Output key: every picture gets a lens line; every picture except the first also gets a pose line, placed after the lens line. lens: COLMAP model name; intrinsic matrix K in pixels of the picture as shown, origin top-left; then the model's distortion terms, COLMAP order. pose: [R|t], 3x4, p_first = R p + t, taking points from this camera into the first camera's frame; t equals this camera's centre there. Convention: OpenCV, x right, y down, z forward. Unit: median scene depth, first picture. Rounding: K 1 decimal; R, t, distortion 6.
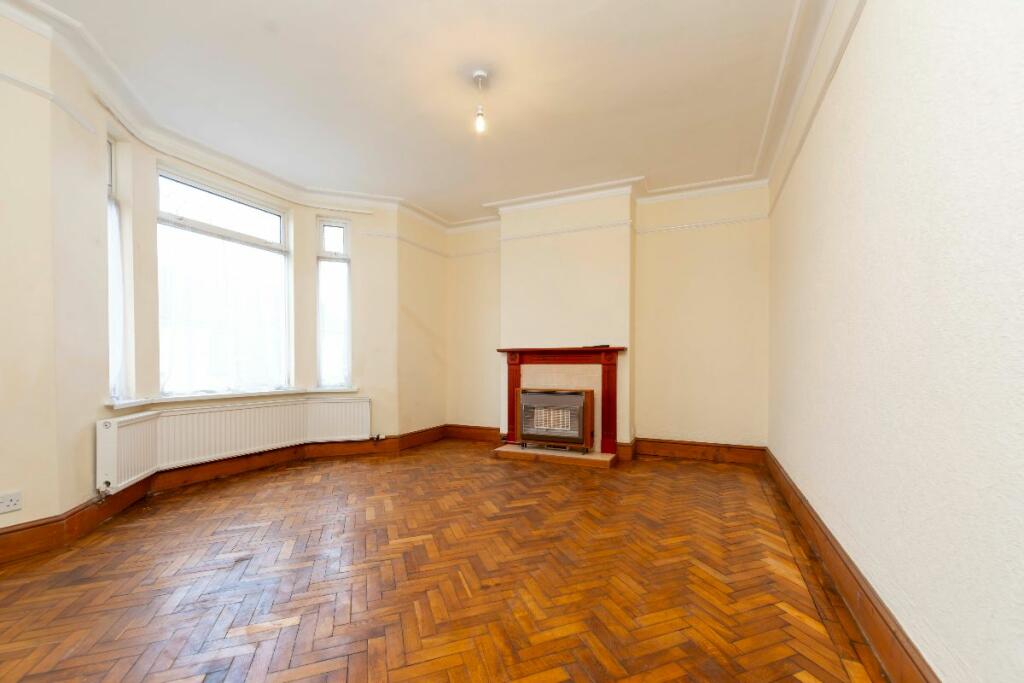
lens RADIAL K [[410.3, 0, 539.6], [0, 410.3, 367.5], [0, 0, 1]] dist [-0.003925, 0.000767]
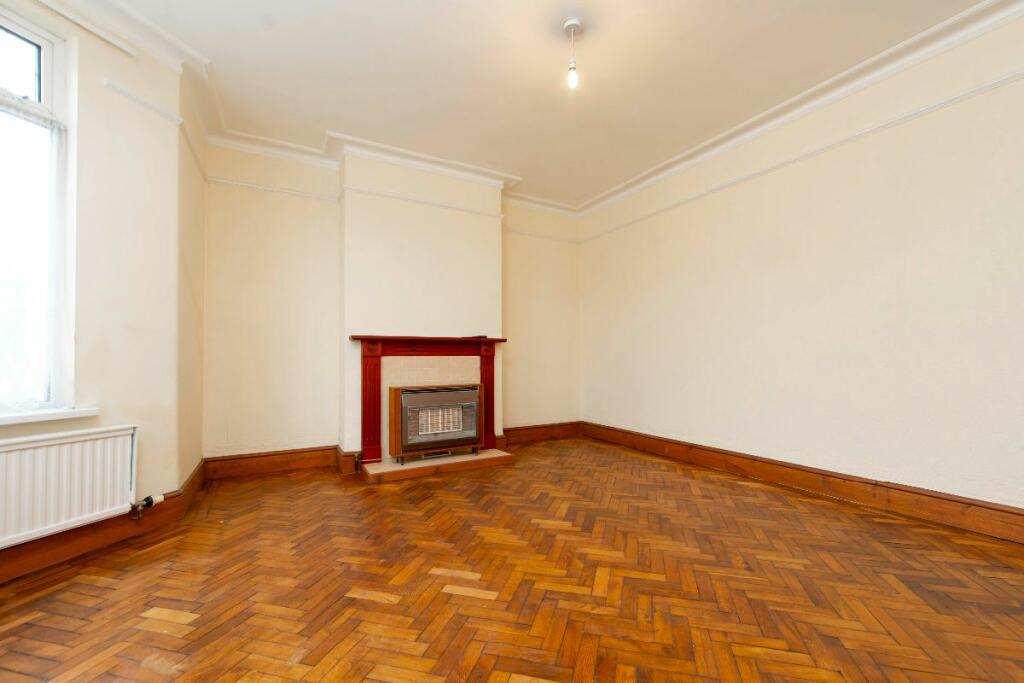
lens RADIAL K [[410.3, 0, 529.8], [0, 410.3, 348.8], [0, 0, 1]] dist [-0.003925, 0.000767]
pose [[0.600025, 0.013751, 0.799863, -0.642288], [0.013852, 0.999524, -0.027575, 0.003747], [-0.799861, 0.027626, 0.599549, 0.404879]]
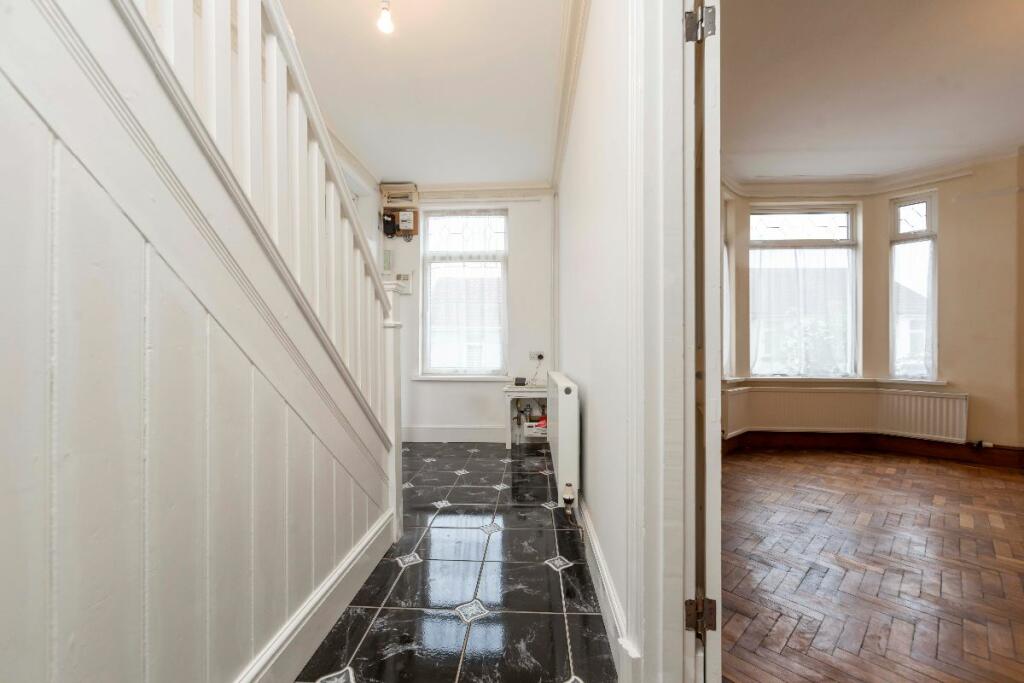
lens RADIAL K [[410.3, 0, 495.6], [0, 410.3, 348.8], [0, 0, 1]] dist [-0.003925, 0.000767]
pose [[0.317548, 0.002192, -0.948240, 0.083407], [-0.010244, 0.999947, -0.001119, -0.009695], [0.948187, 0.010069, 0.317553, -0.207203]]
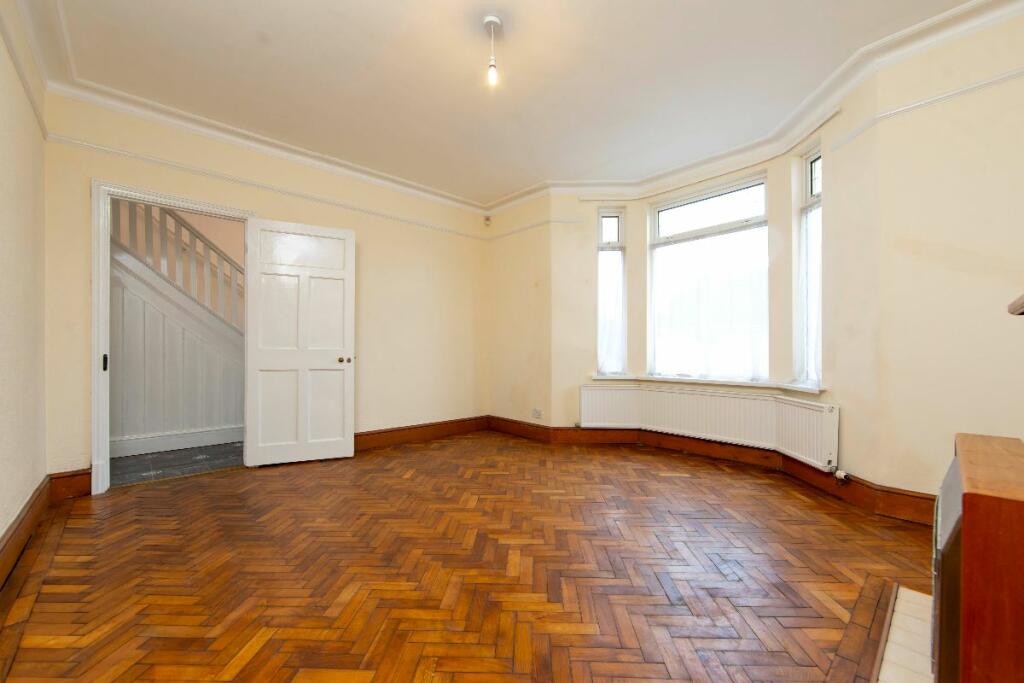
lens RADIAL K [[410.3, 0, 504.2], [0, 410.3, 346.0], [0, 0, 1]] dist [-0.003925, 0.000767]
pose [[-0.433613, -0.009062, -0.901054, 0.452082], [-0.007989, 0.999949, -0.006211, -0.013410], [0.901064, 0.004505, -0.433663, 1.011031]]
